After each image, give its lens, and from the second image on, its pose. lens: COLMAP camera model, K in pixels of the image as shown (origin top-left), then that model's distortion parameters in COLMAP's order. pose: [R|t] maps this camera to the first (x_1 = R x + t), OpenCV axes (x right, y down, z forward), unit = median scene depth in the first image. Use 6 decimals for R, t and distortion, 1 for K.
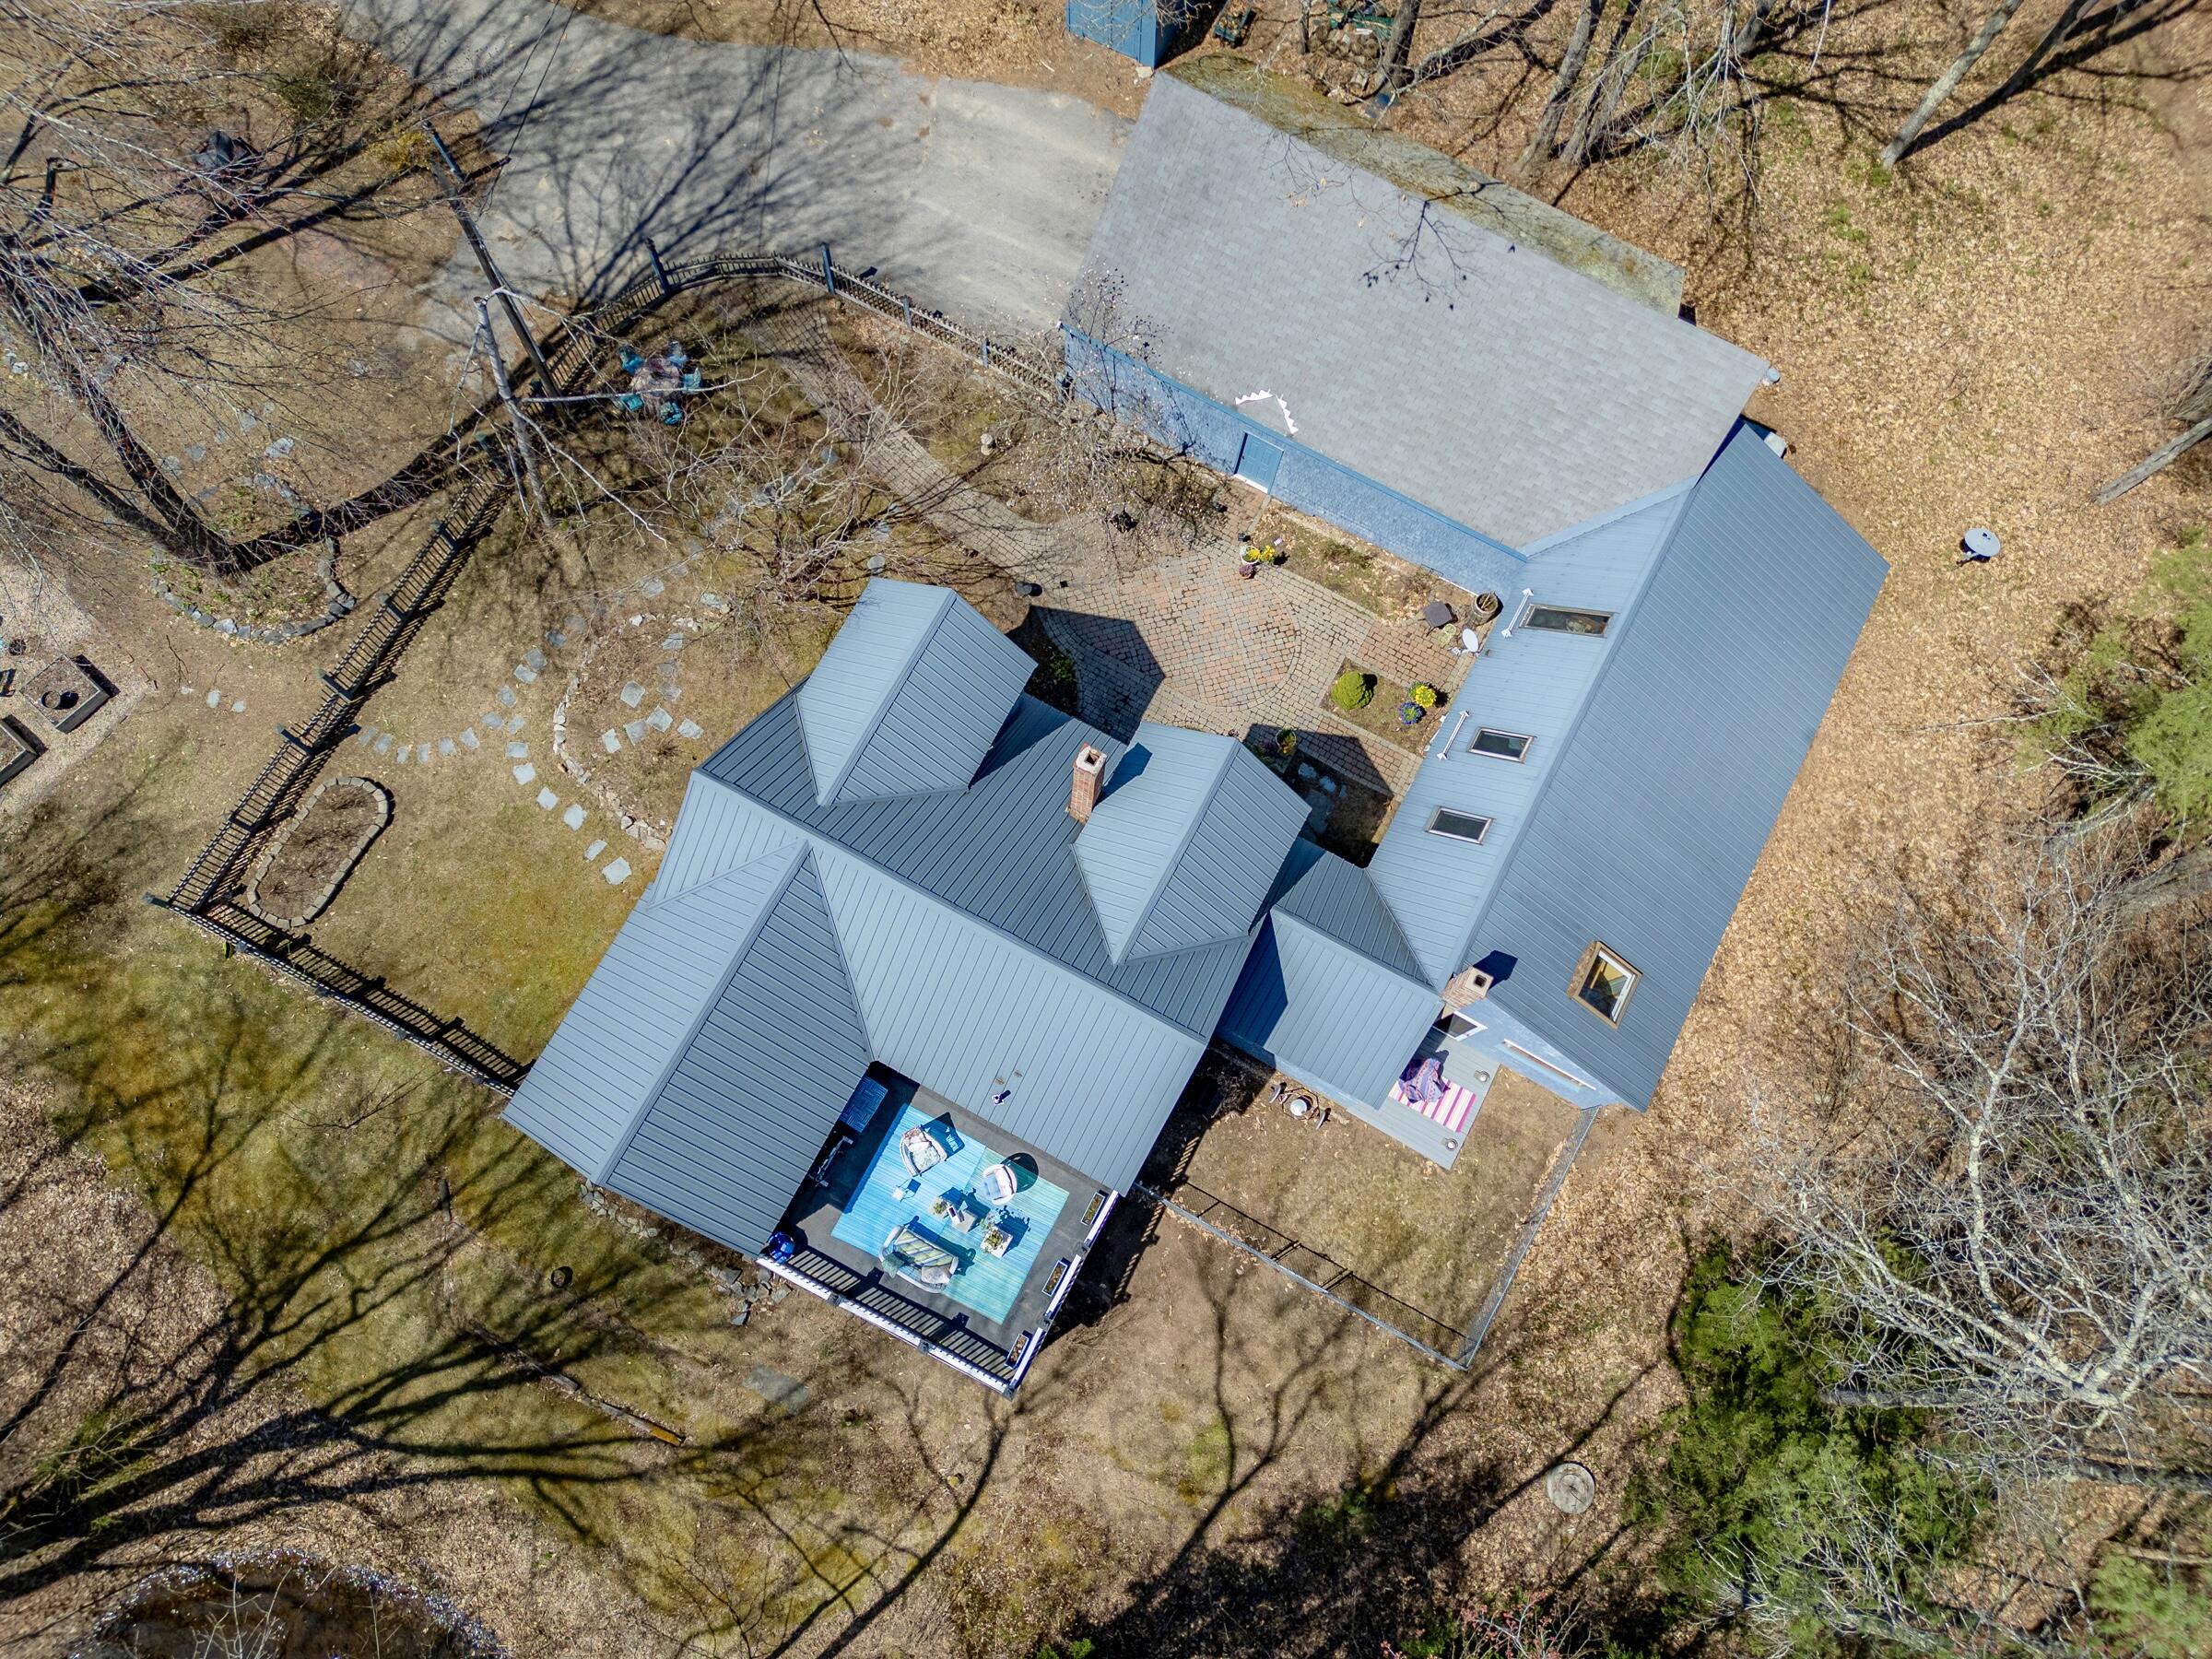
lens RADIAL K [[1543.3, 0, 1106.6], [0, 1543.3, 791.3], [0, 0, 1]] dist [0.029525, -0.041077]
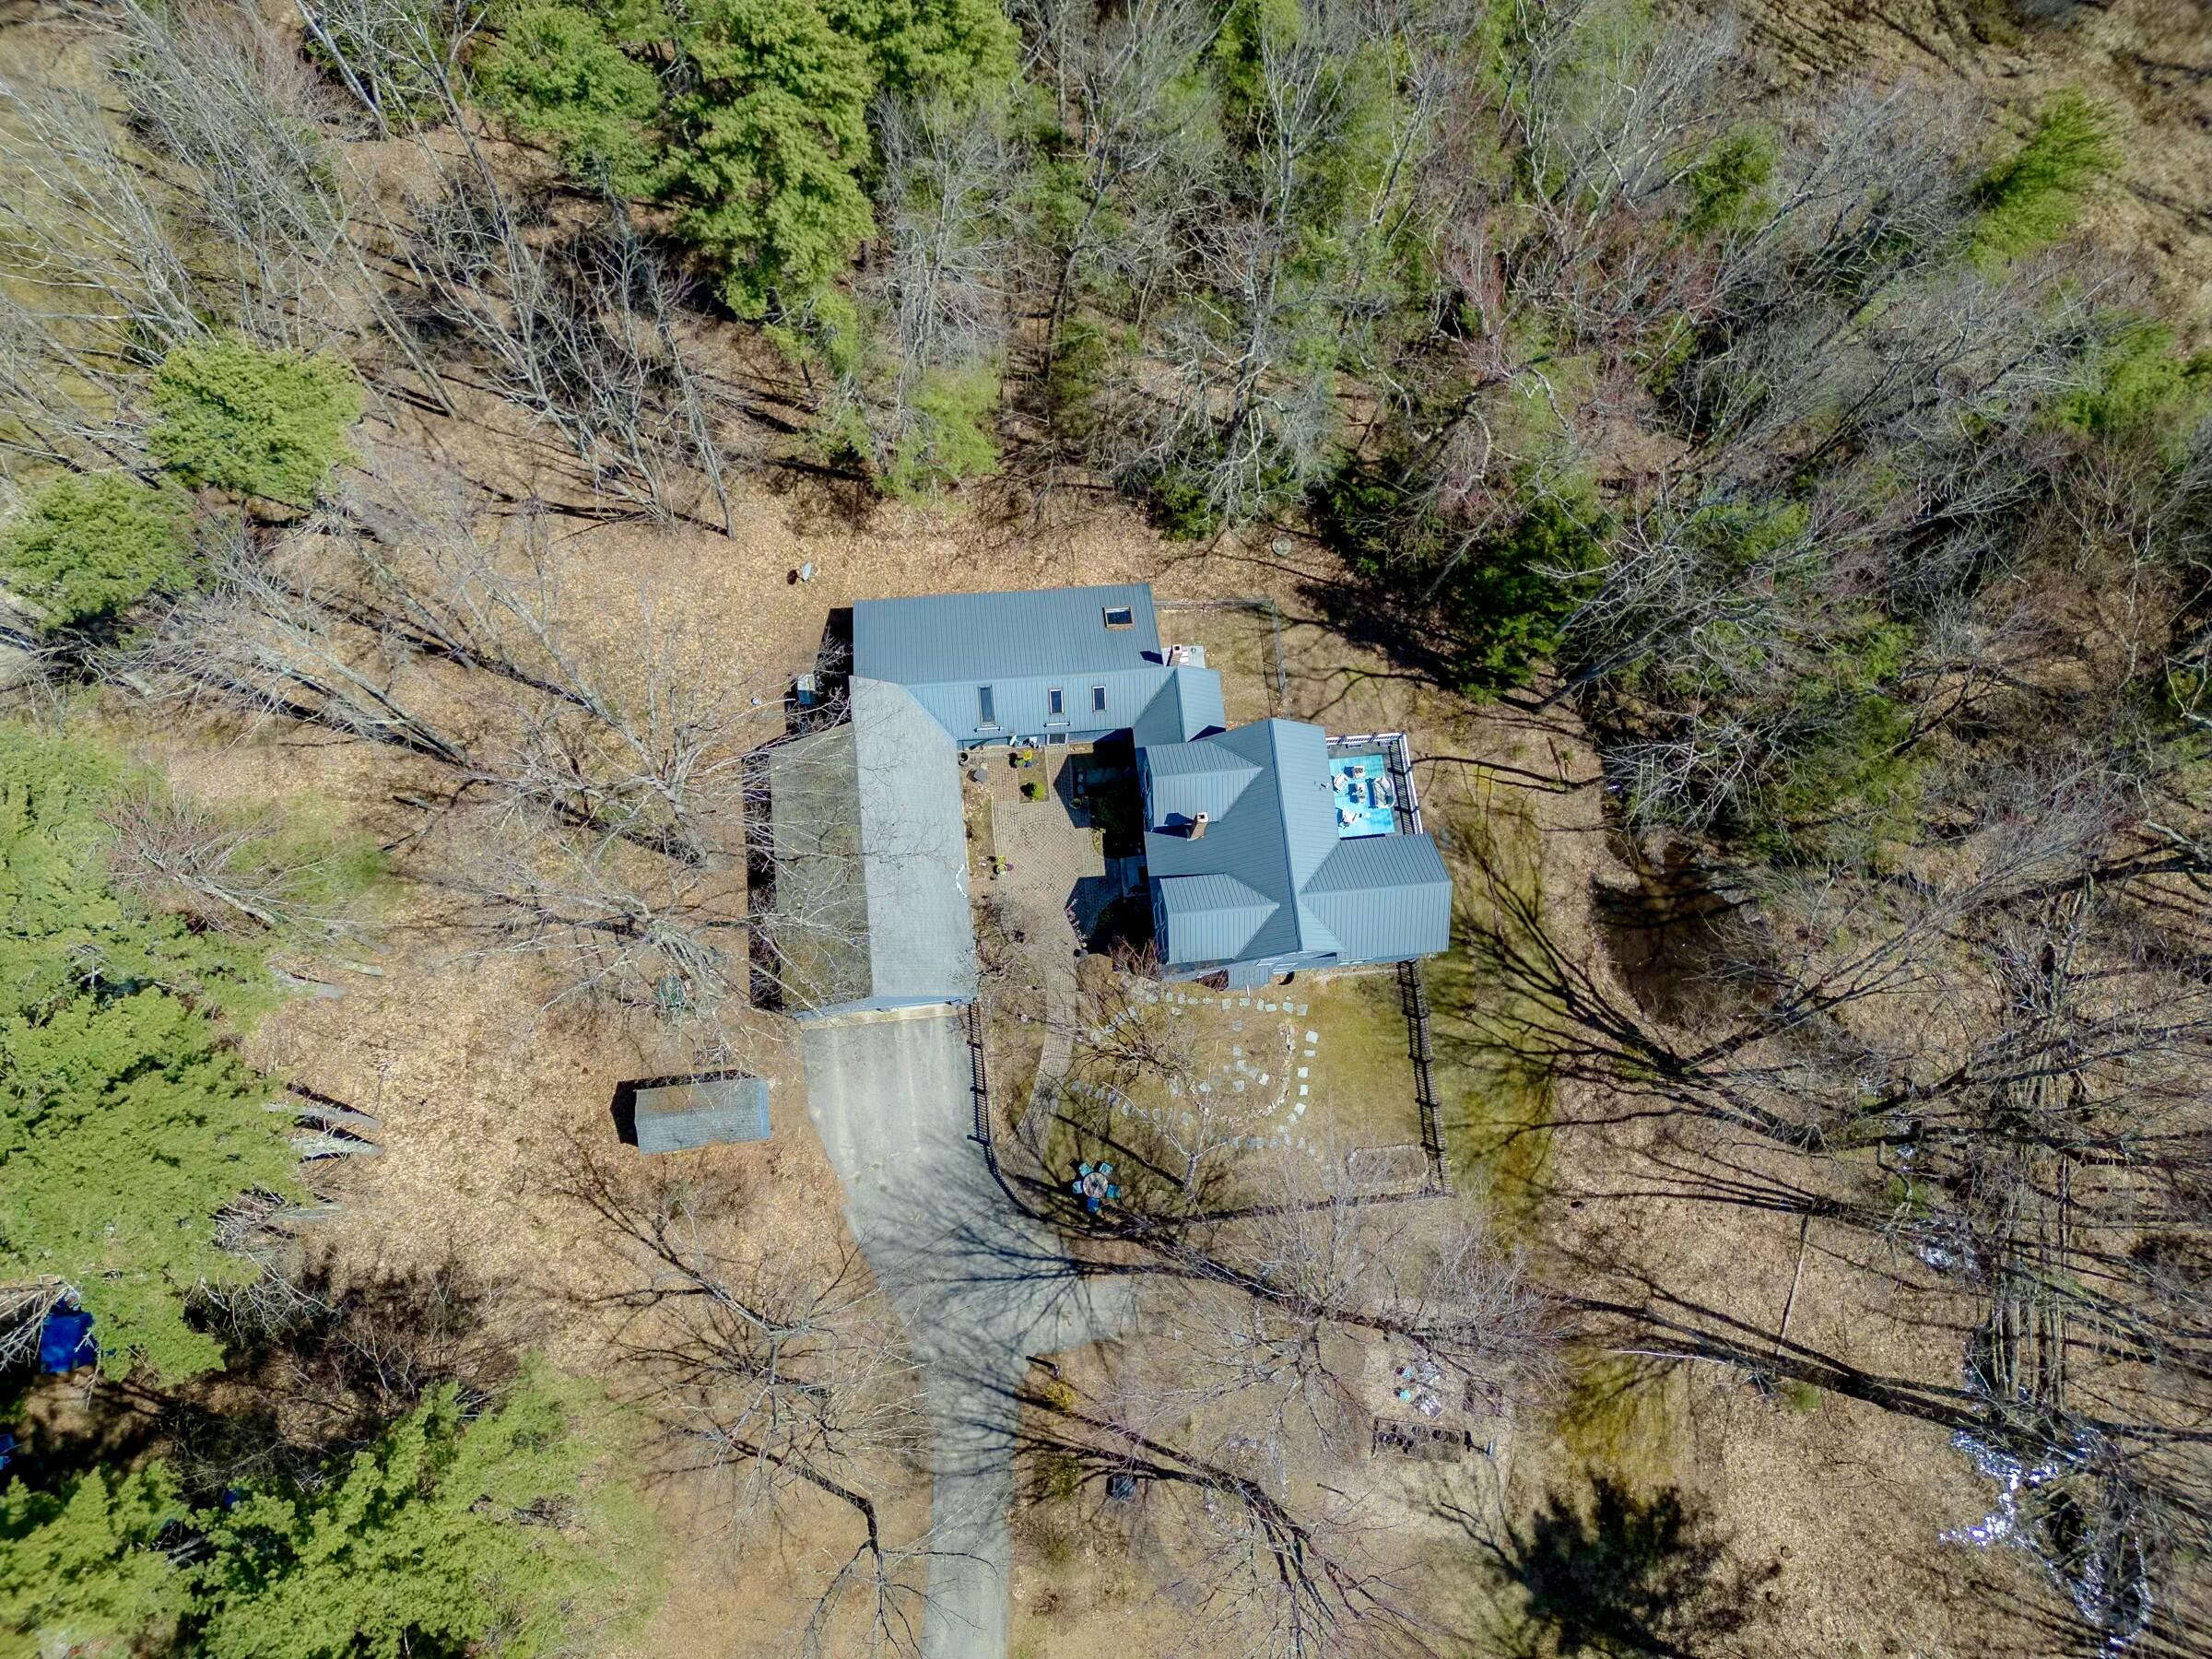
lens RADIAL K [[1543.3, 0, 1106.6], [0, 1543.3, 791.3], [0, 0, 1]] dist [0.029525, -0.041077]
pose [[-0.537242, -0.821607, 0.190611, -0.303478], [0.795230, -0.418133, 0.439059, -0.980634], [-0.281033, 0.387461, 0.878006, -0.907845]]
